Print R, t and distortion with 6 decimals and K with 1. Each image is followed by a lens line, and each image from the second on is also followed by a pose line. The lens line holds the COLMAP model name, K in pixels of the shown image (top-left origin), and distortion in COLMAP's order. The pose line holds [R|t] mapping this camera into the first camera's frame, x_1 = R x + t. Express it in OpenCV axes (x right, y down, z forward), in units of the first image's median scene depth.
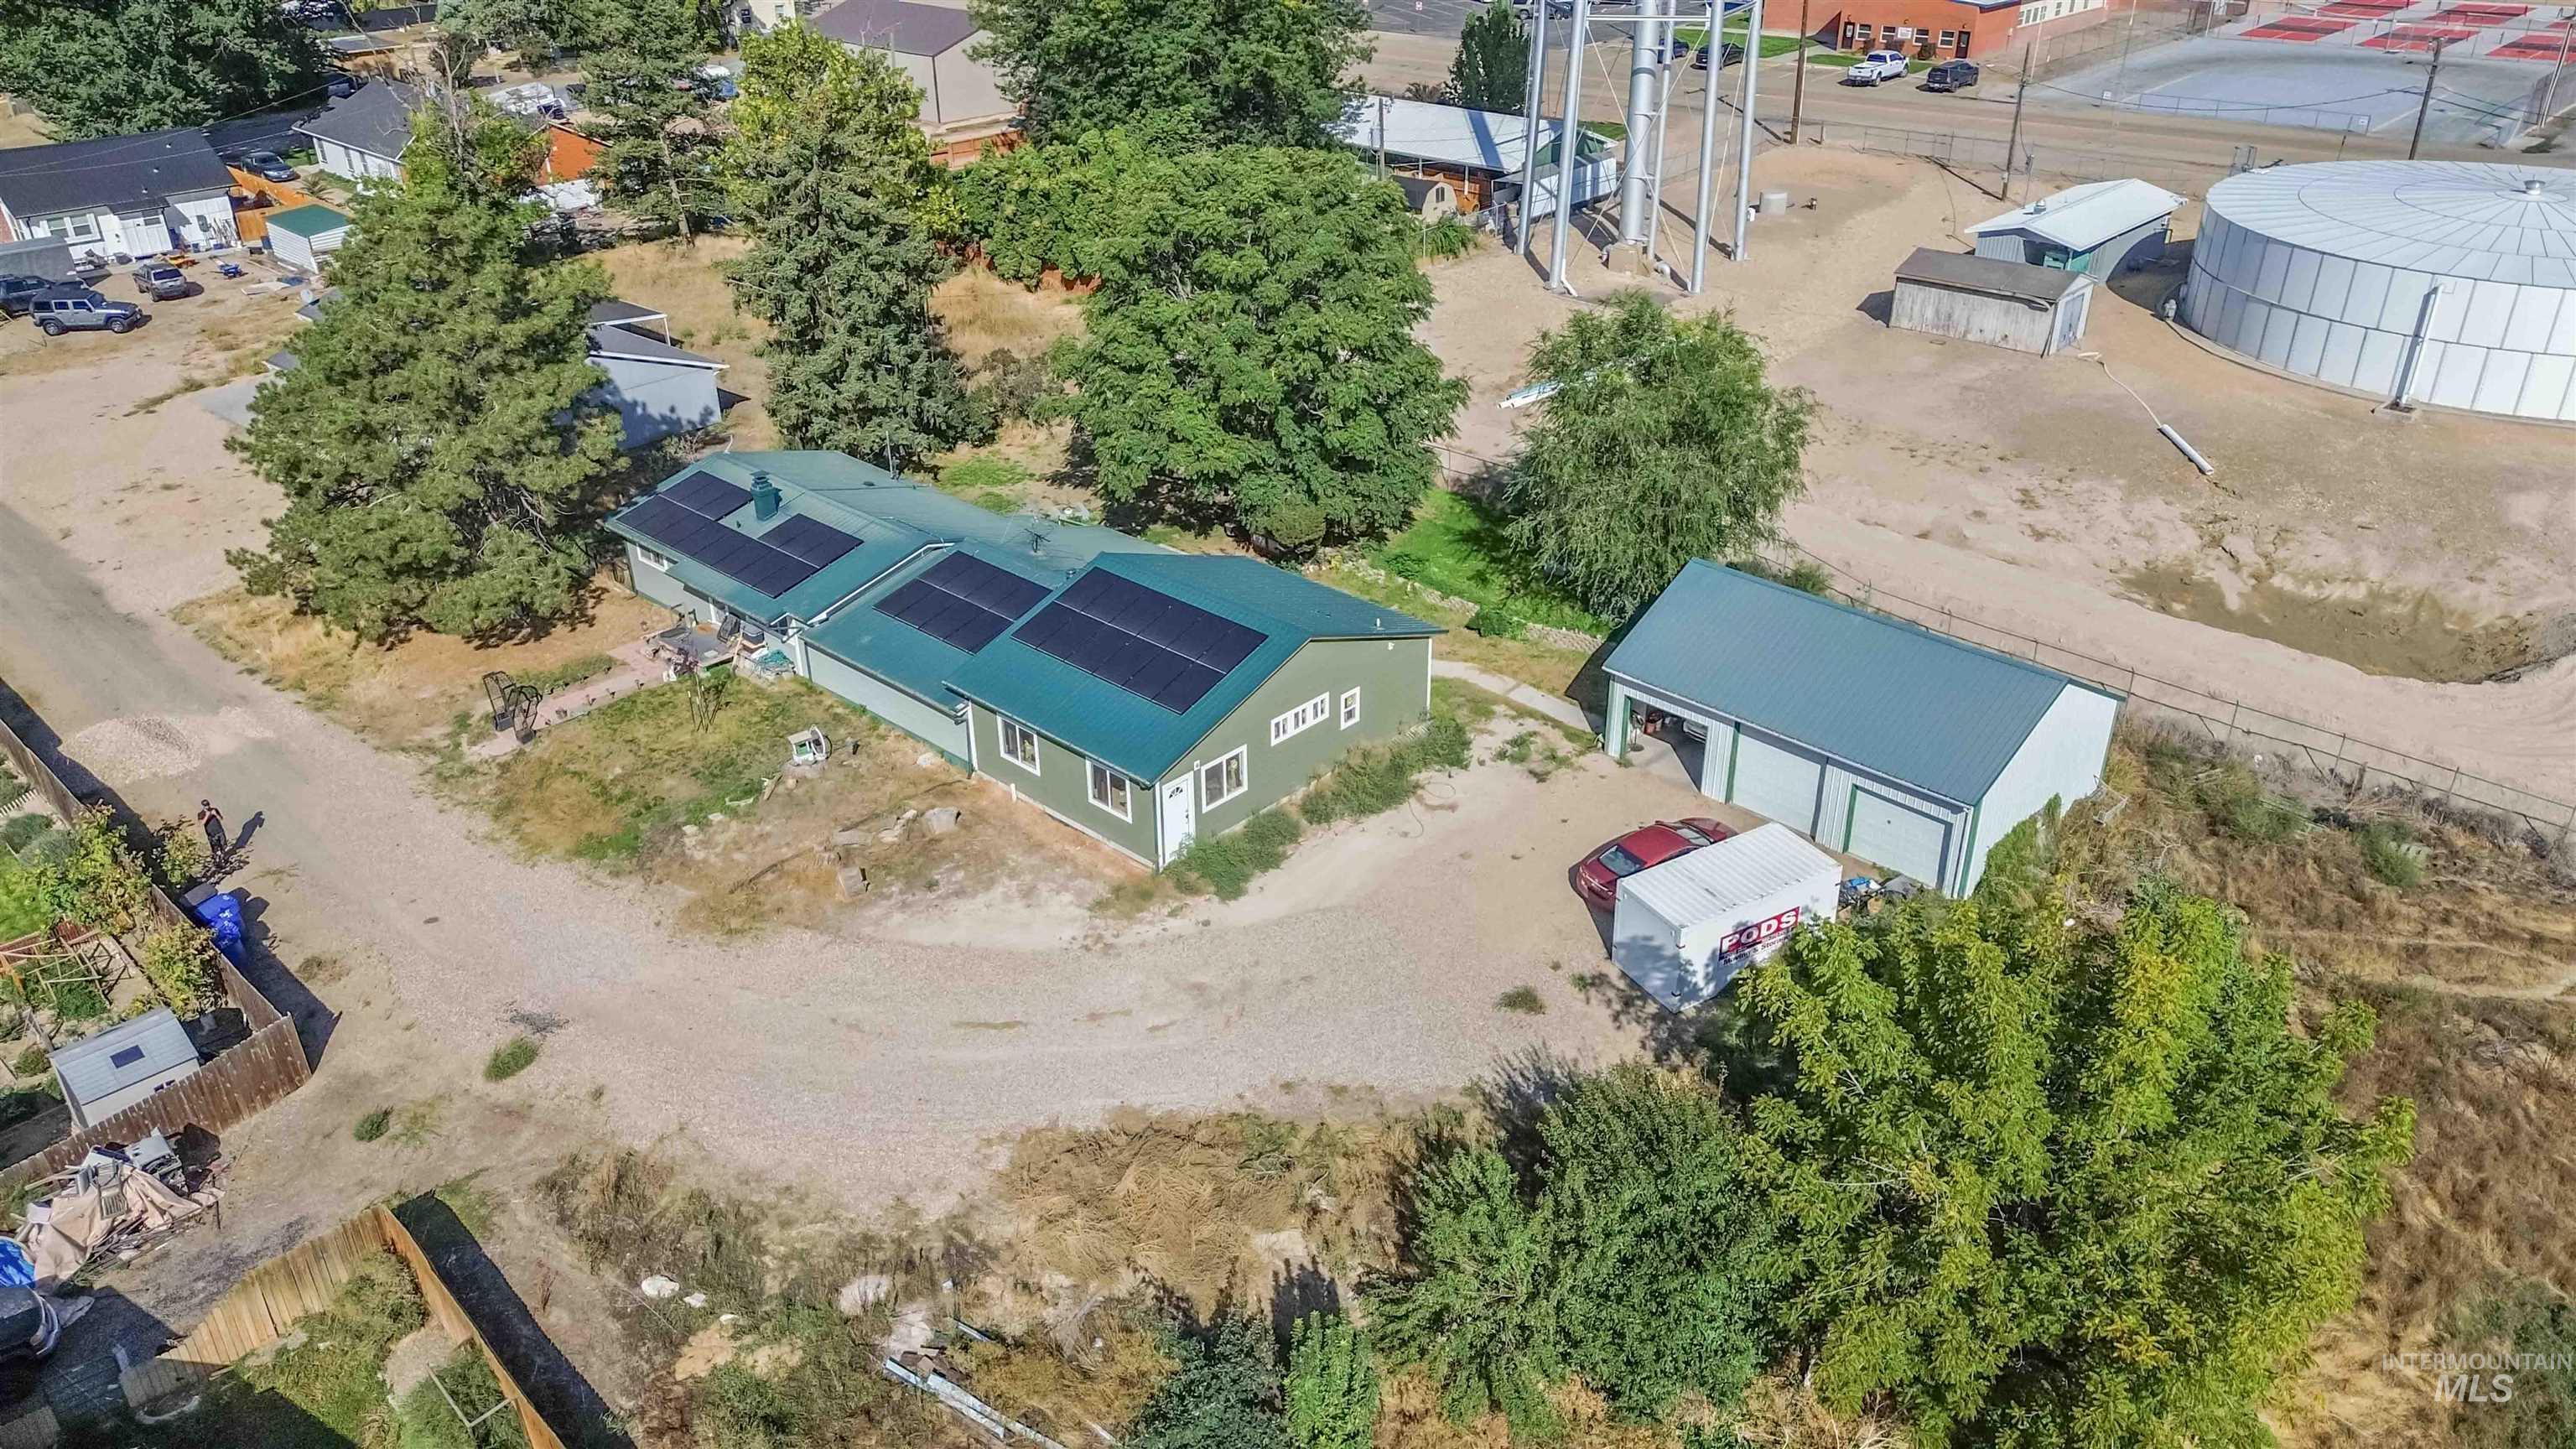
lens RADIAL K [[1820.0, 0, 1292.9], [0, 1820.0, 715.2], [0, 0, 1]] dist [0.085573, -0.083339]
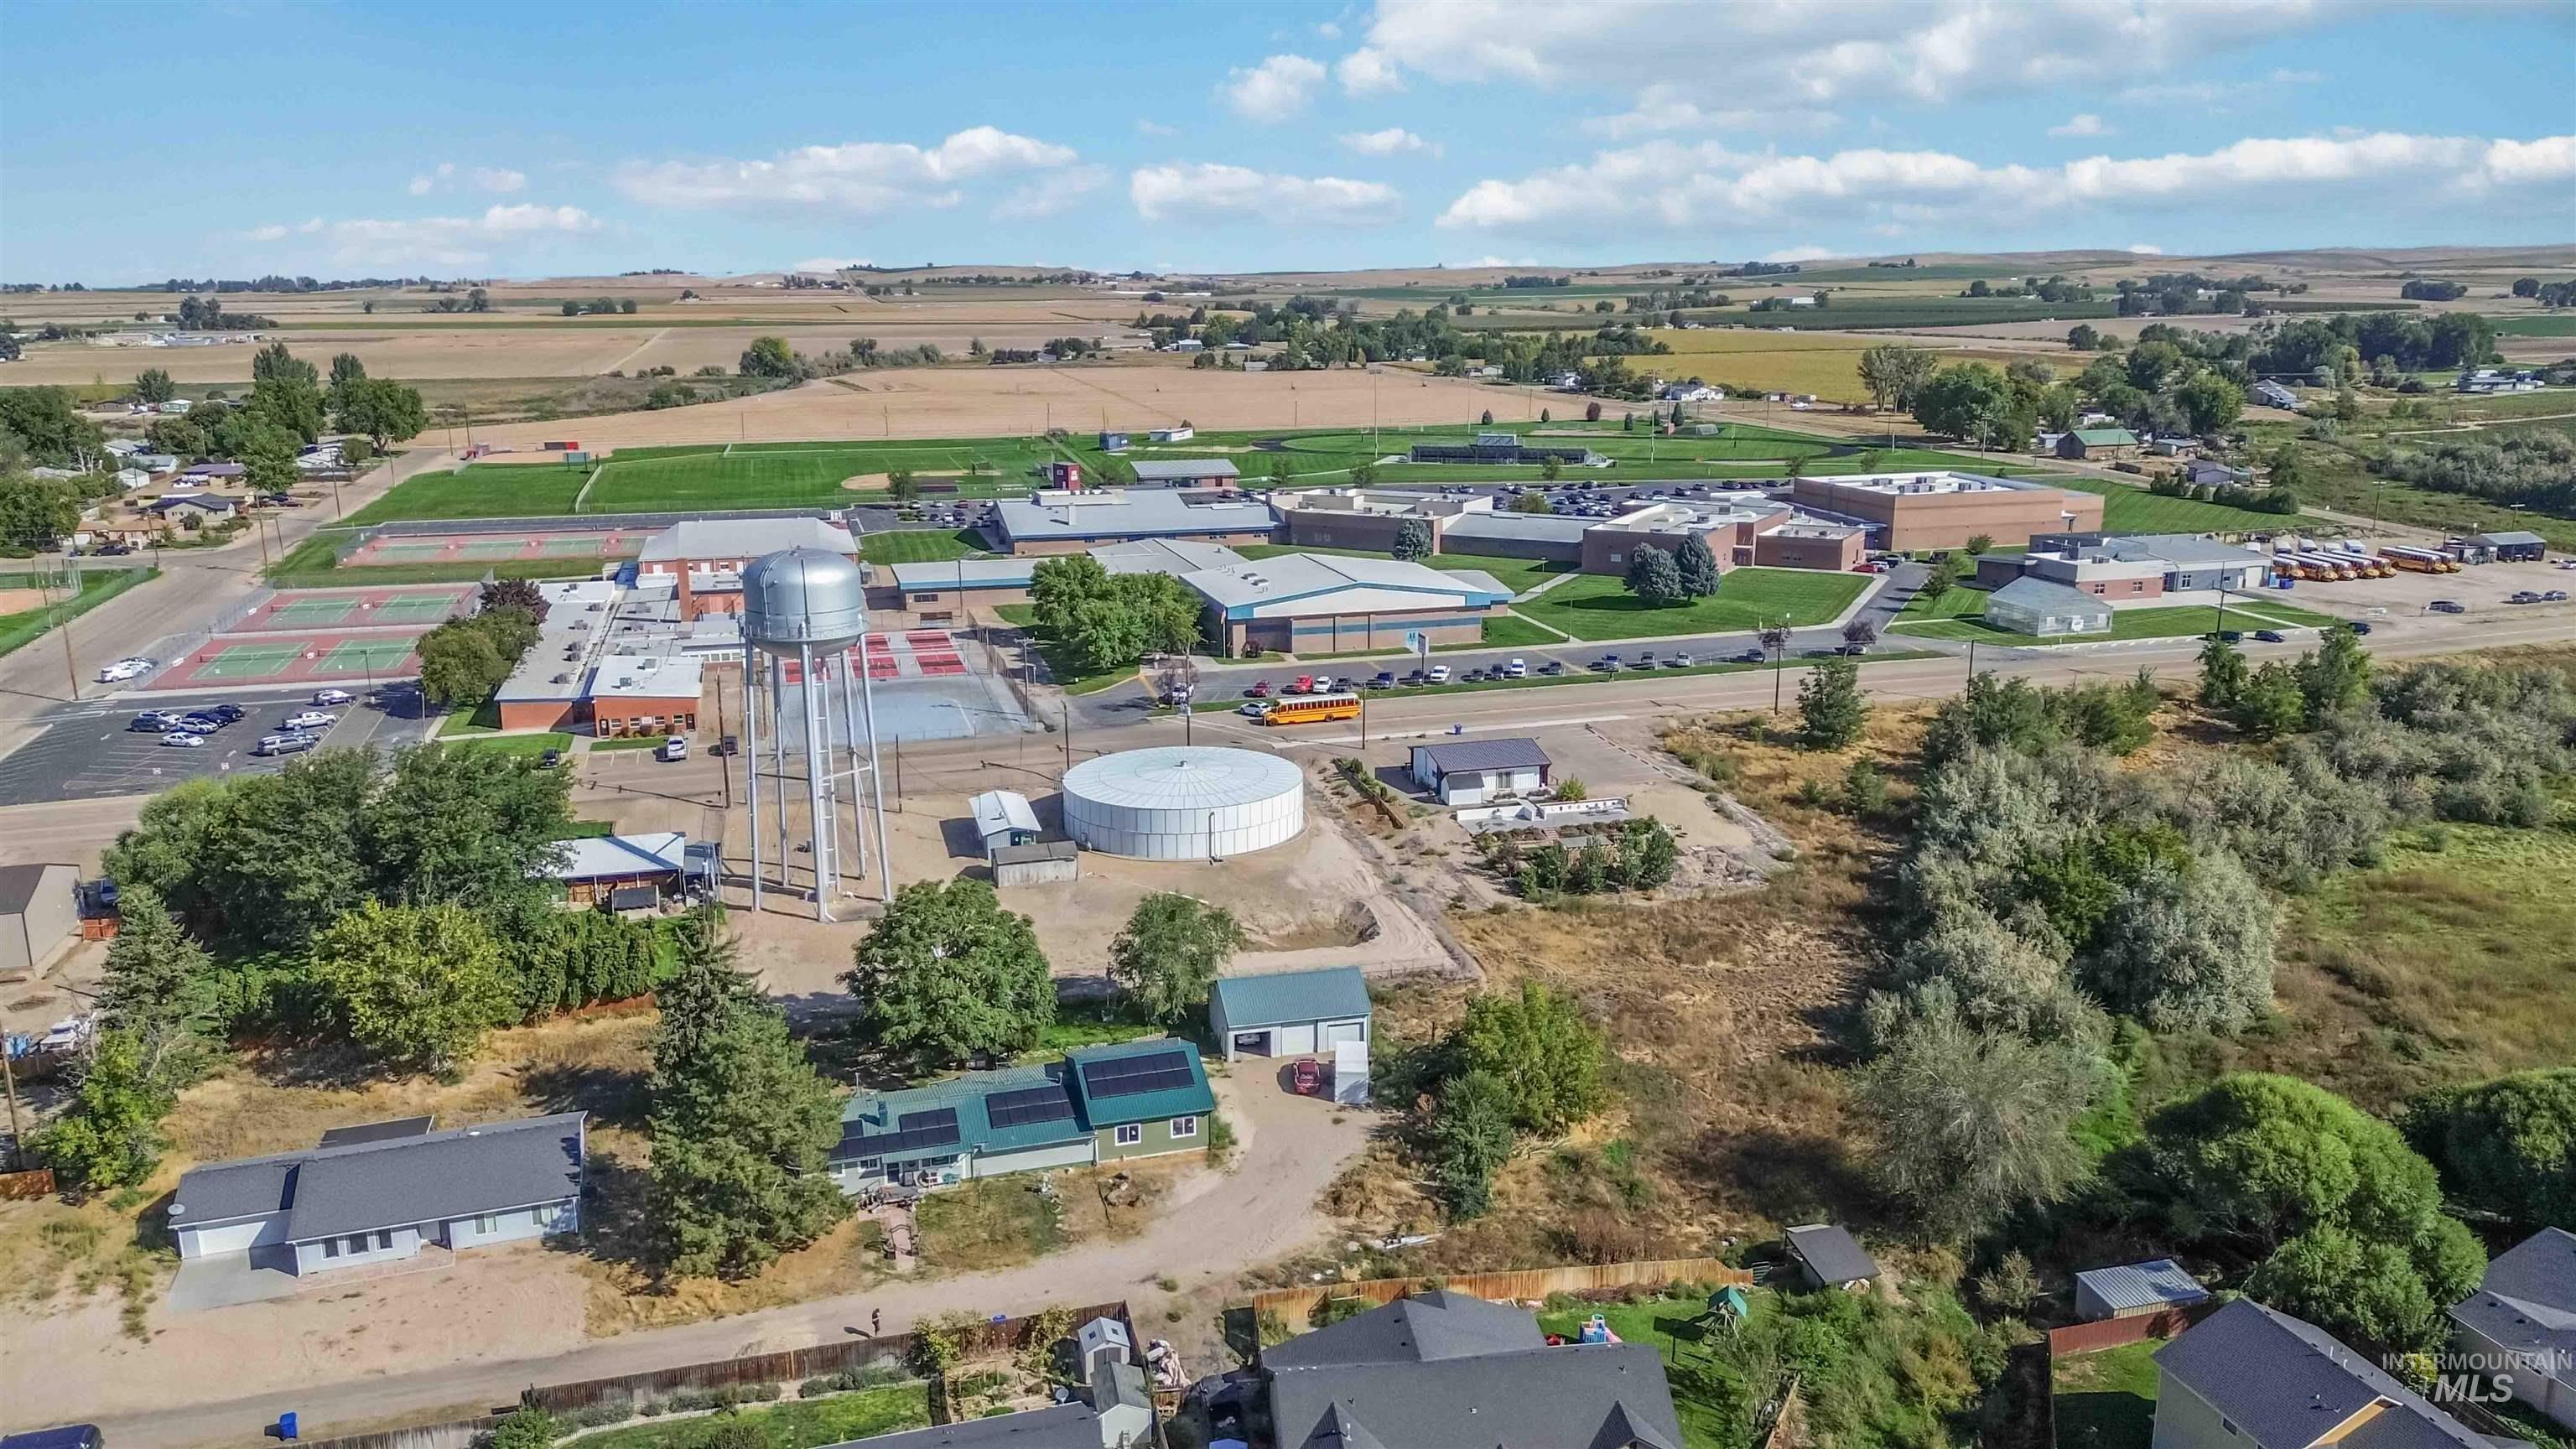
lens RADIAL K [[1820.0, 0, 1292.9], [0, 1820.0, 715.2], [0, 0, 1]] dist [0.085573, -0.083339]
pose [[0.512649, -0.190788, 0.837133, -1.952412], [0.399625, 0.915973, -0.035969, -0.317076], [-0.759928, 0.352979, 0.545816, -0.671064]]
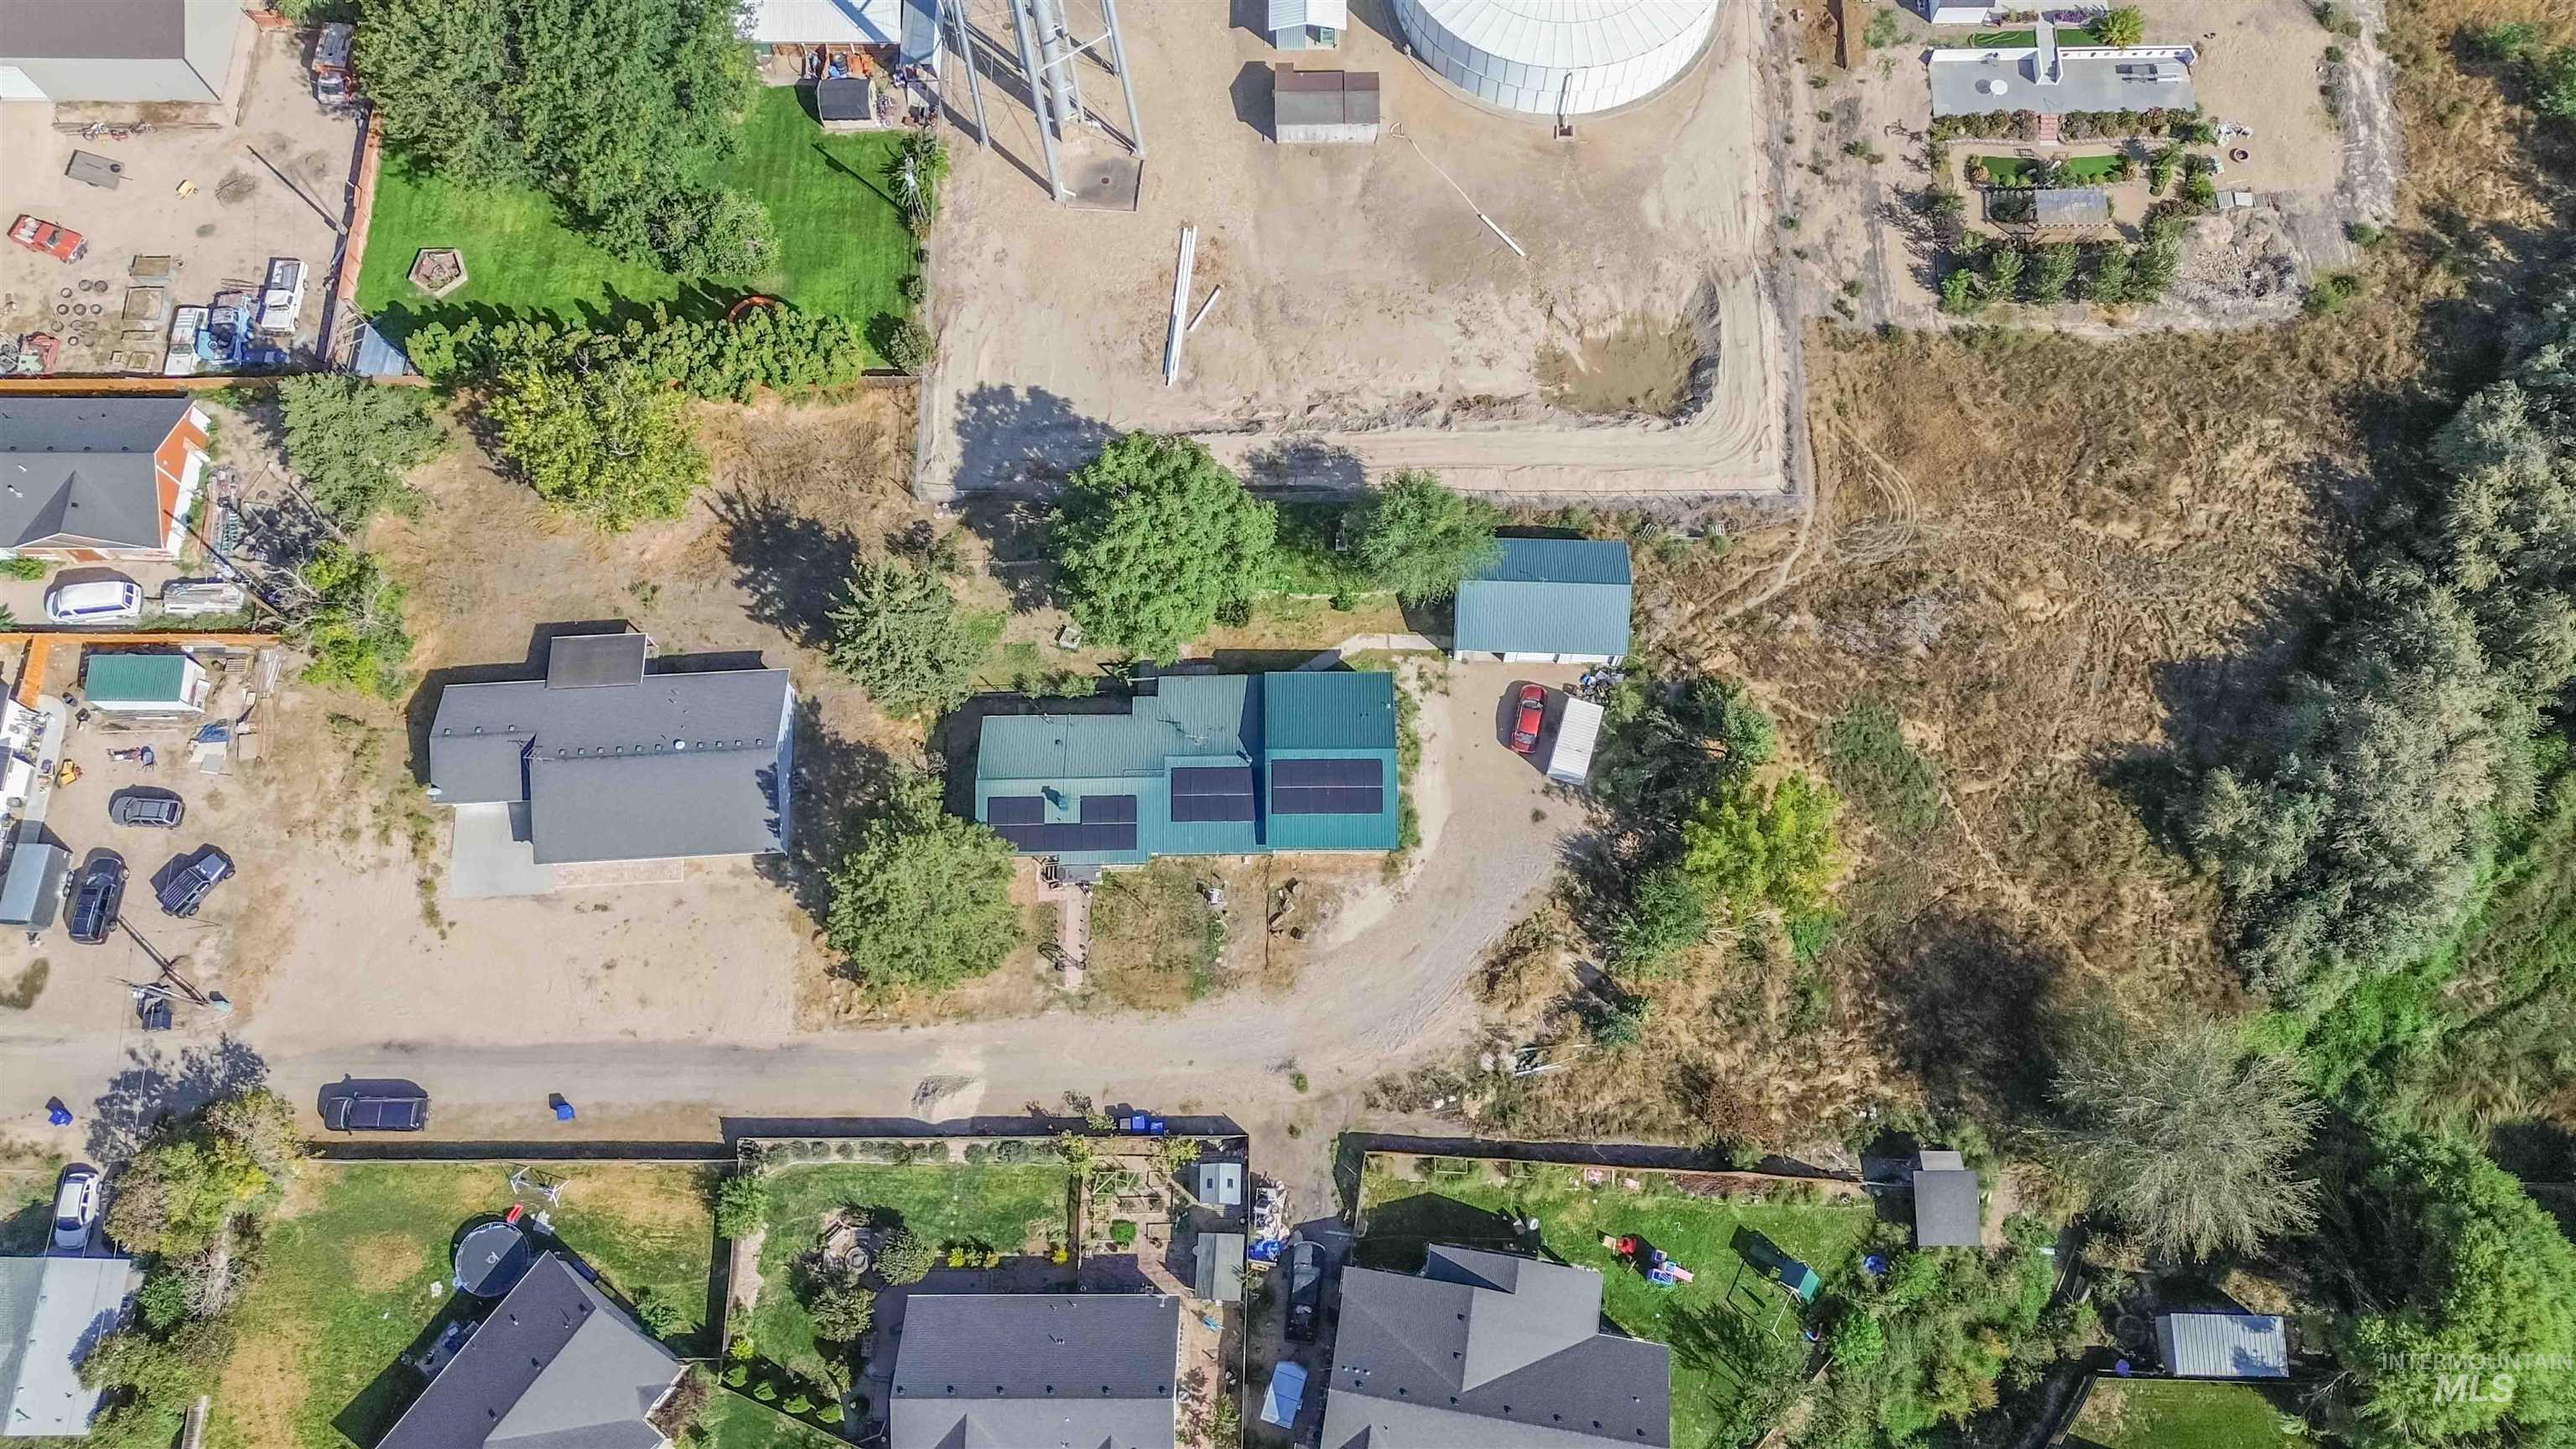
lens RADIAL K [[1813.7, 0, 1292.8], [0, 1813.7, 729.9], [0, 0, 1]] dist [0.090285, -0.088598]
pose [[0.727559, -0.647957, 0.225408, -0.593114], [0.325332, 0.615133, 0.718171, -1.762842], [-0.604001, -0.449180, 0.658347, -0.456714]]
